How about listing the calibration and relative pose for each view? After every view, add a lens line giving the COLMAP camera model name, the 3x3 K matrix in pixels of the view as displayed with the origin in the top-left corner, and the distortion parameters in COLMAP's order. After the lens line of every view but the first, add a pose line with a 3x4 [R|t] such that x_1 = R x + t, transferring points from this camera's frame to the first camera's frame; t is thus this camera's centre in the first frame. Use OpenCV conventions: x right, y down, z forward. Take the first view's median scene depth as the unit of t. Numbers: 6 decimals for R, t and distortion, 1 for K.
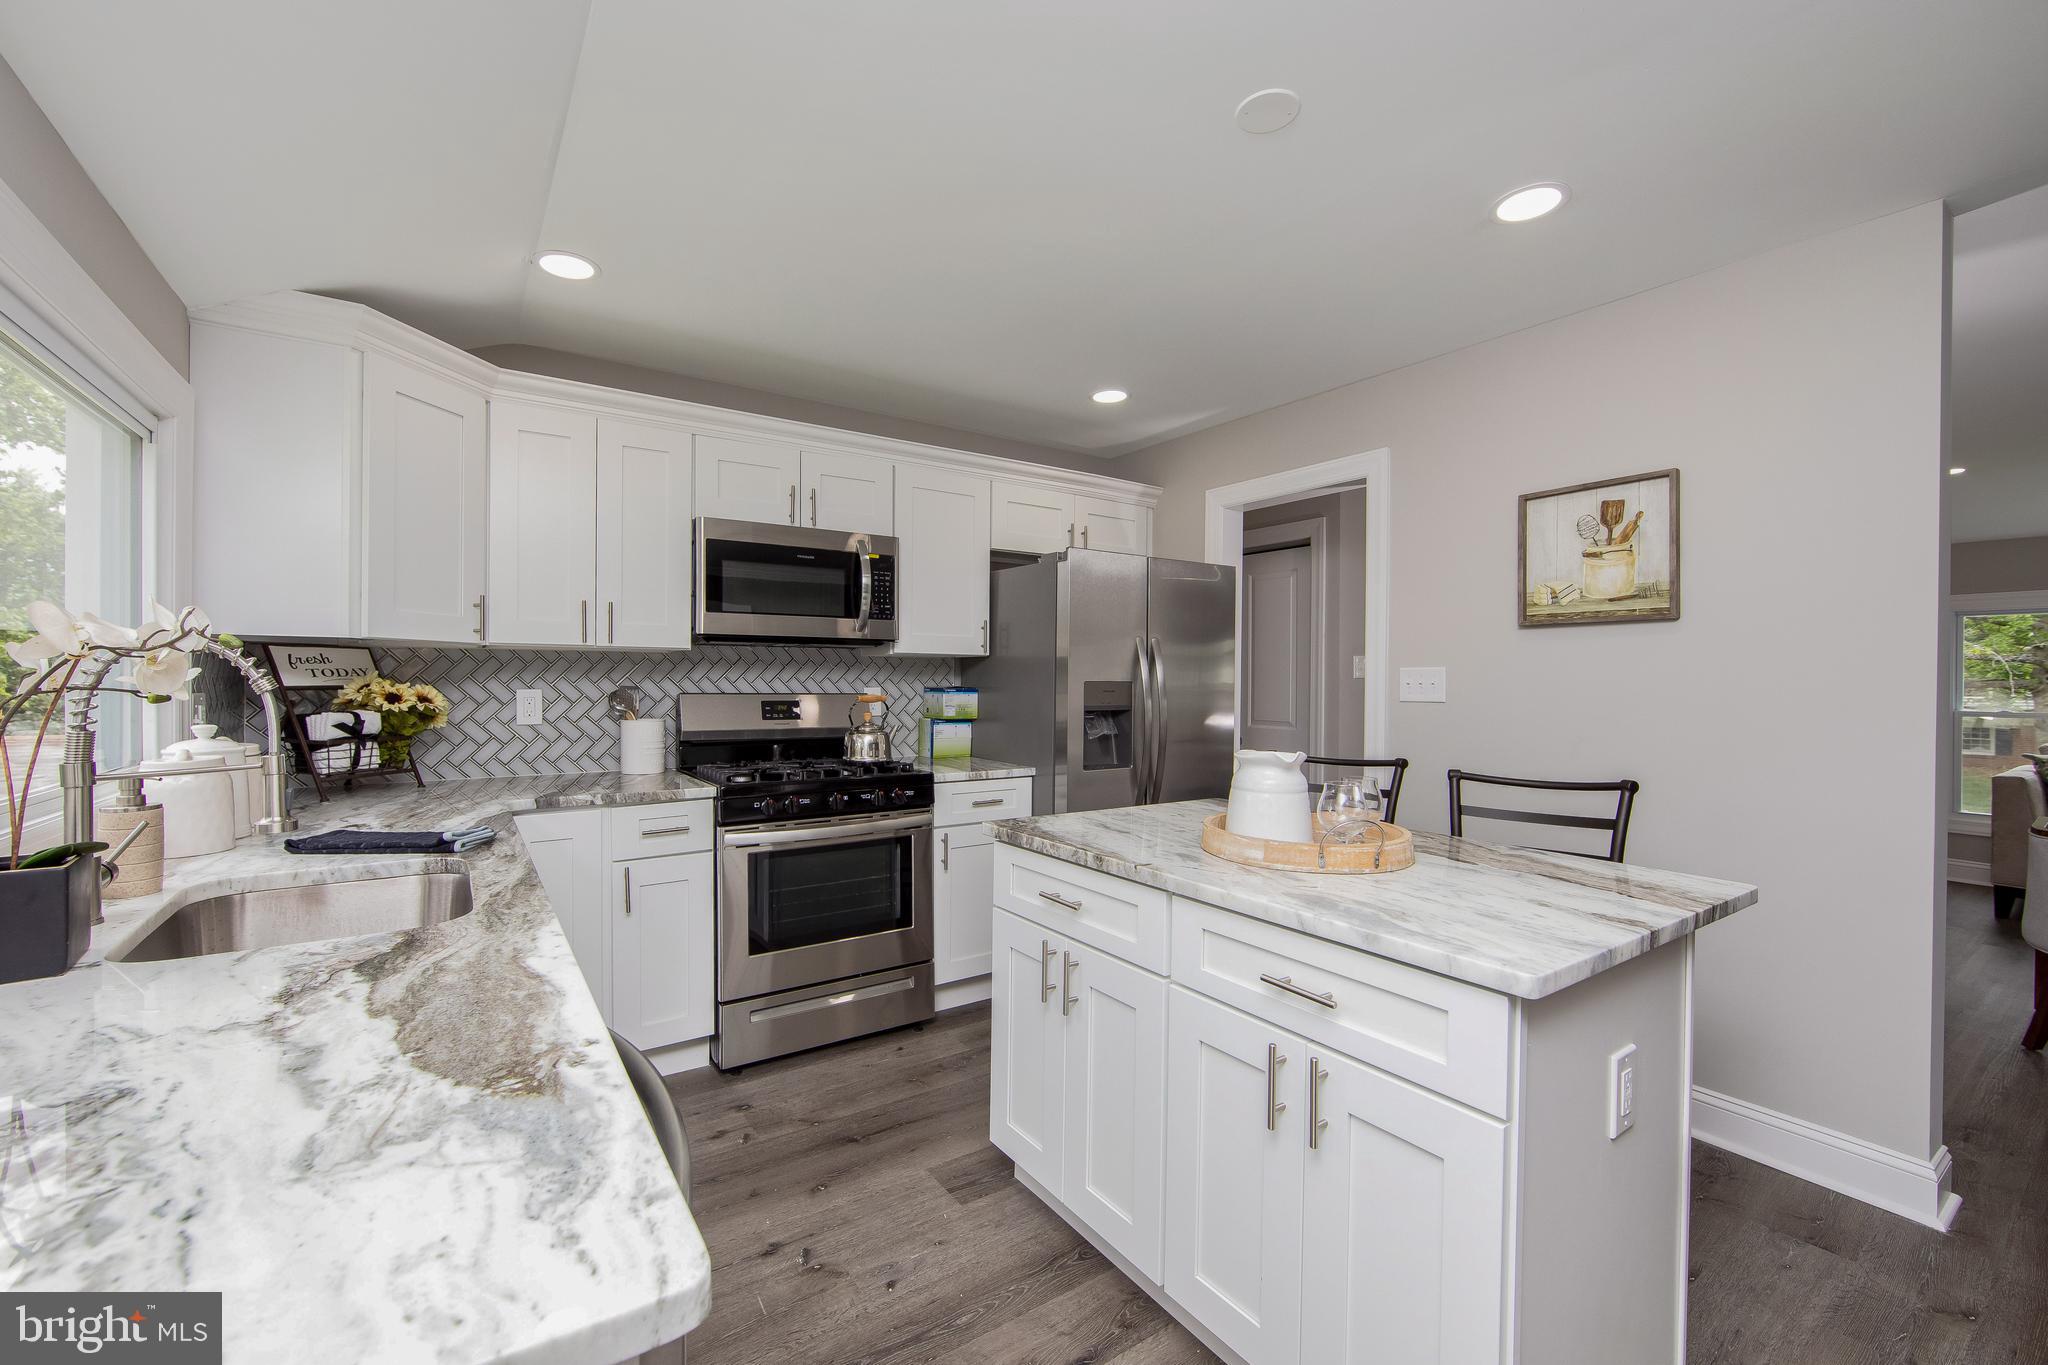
lens RADIAL K [[832.4, 0, 1019.0], [0, 832.4, 692.5], [0, 0, 1]] dist [-0.011739, 0.000346]
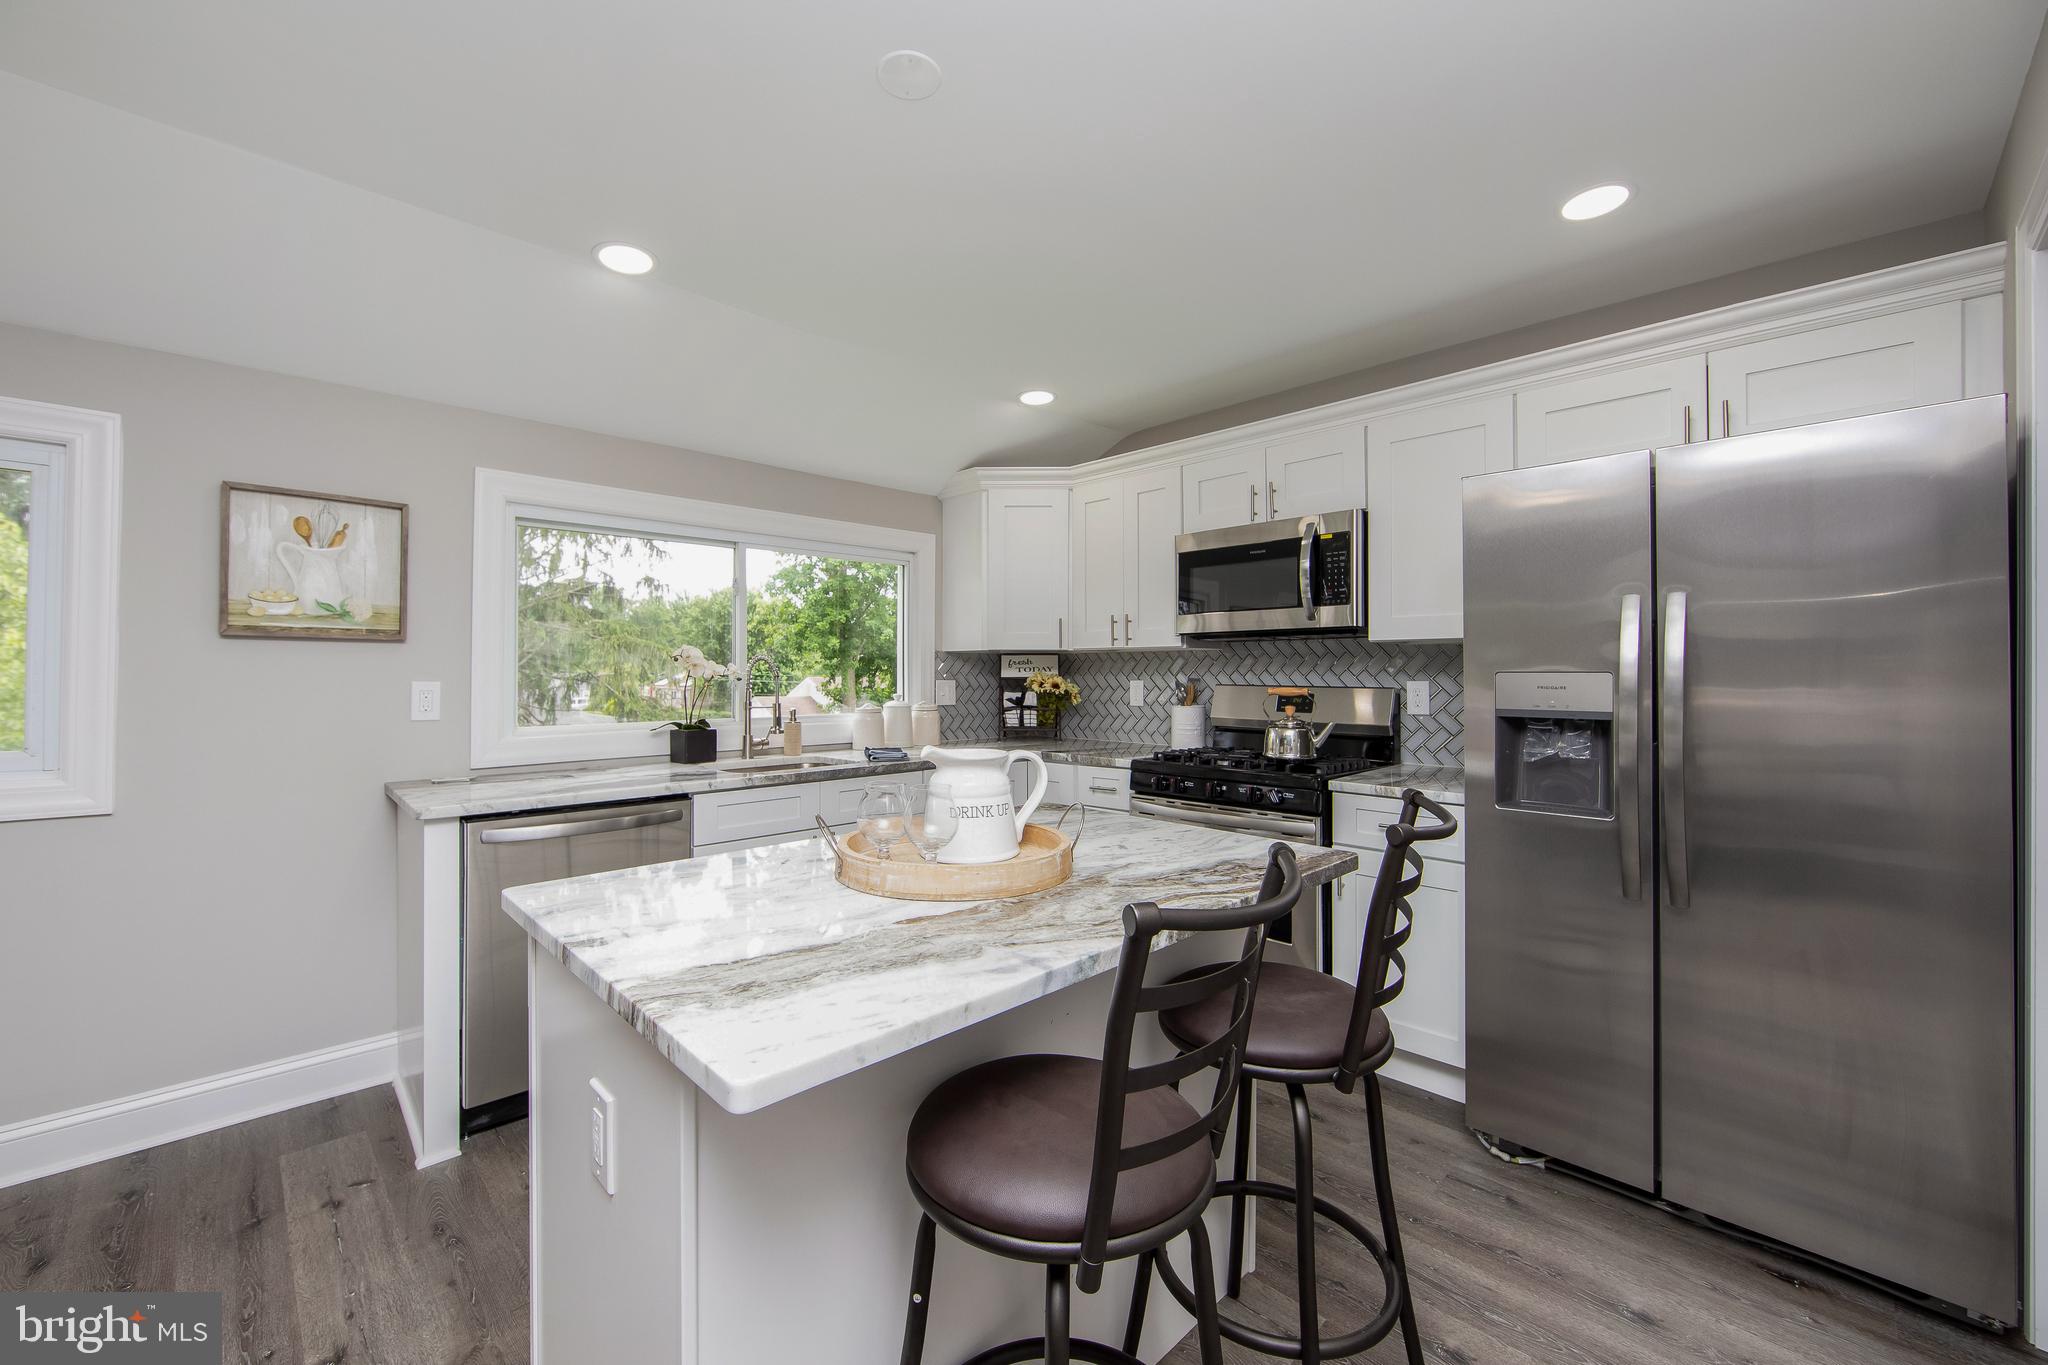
lens RADIAL K [[809.7, 0, 1012.6], [0, 809.7, 677.7], [0, 0, 1]] dist [-0.009126, 0.001000]
pose [[0.173073, -0.000238, -0.984909, 0.759490], [-0.015996, 0.999867, -0.003053, -0.000899], [0.984779, 0.016282, 0.173047, 0.602017]]
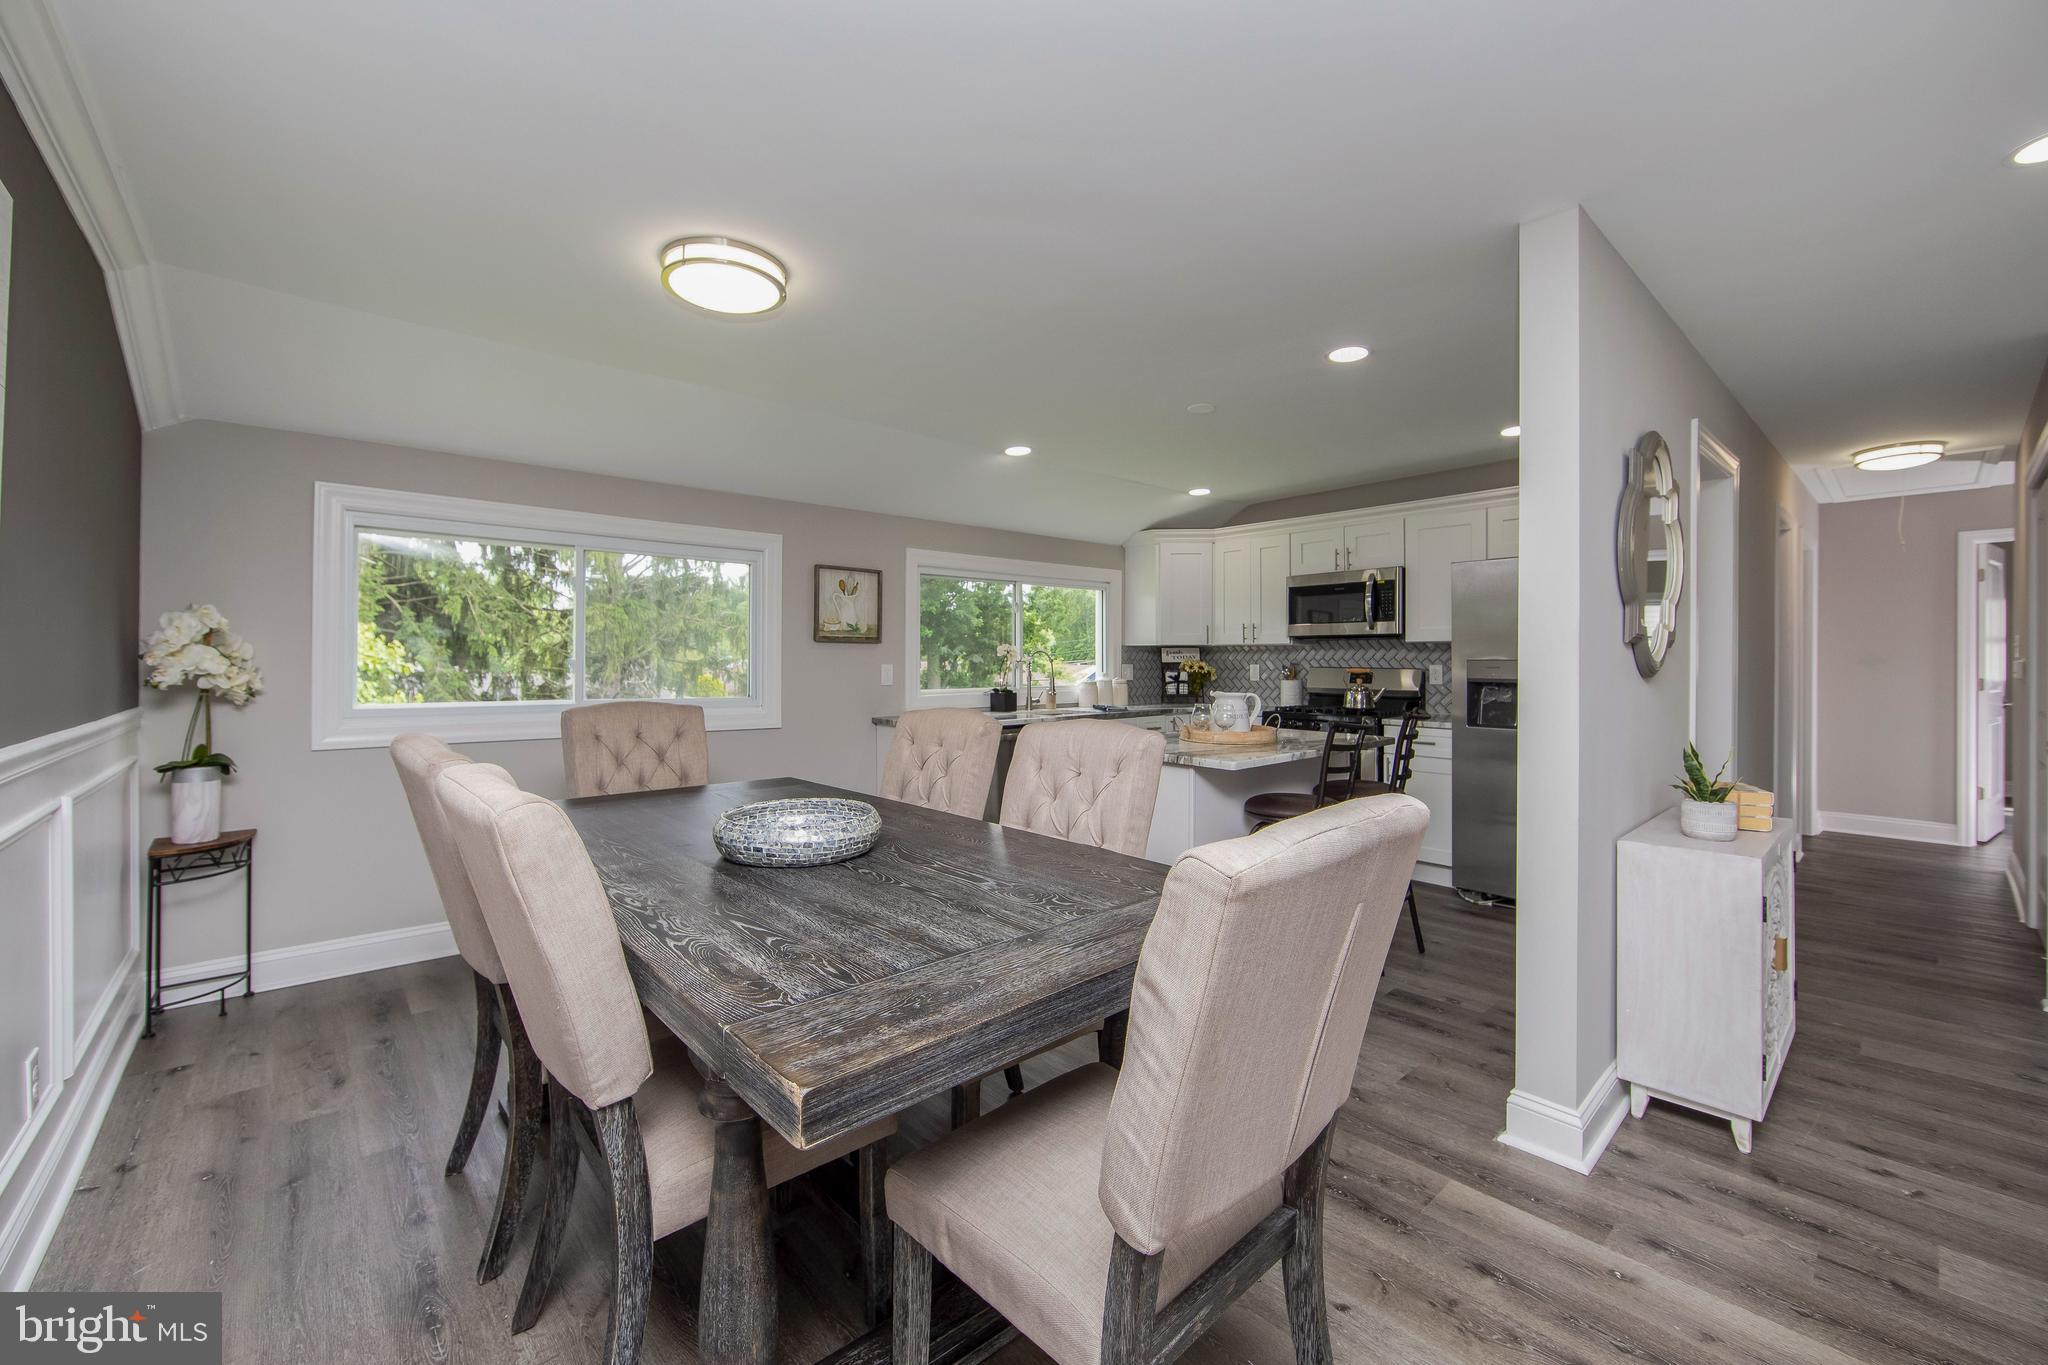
lens RADIAL K [[813.8, 0, 1003.4], [0, 813.8, 665.5], [0, 0, 1]] dist [0.000145, 0.000143]
pose [[0.109275, 0.003874, -0.994004, 1.540869], [-0.016502, 0.999862, 0.002082, 0.006365], [0.993875, 0.016175, 0.109324, 0.130597]]
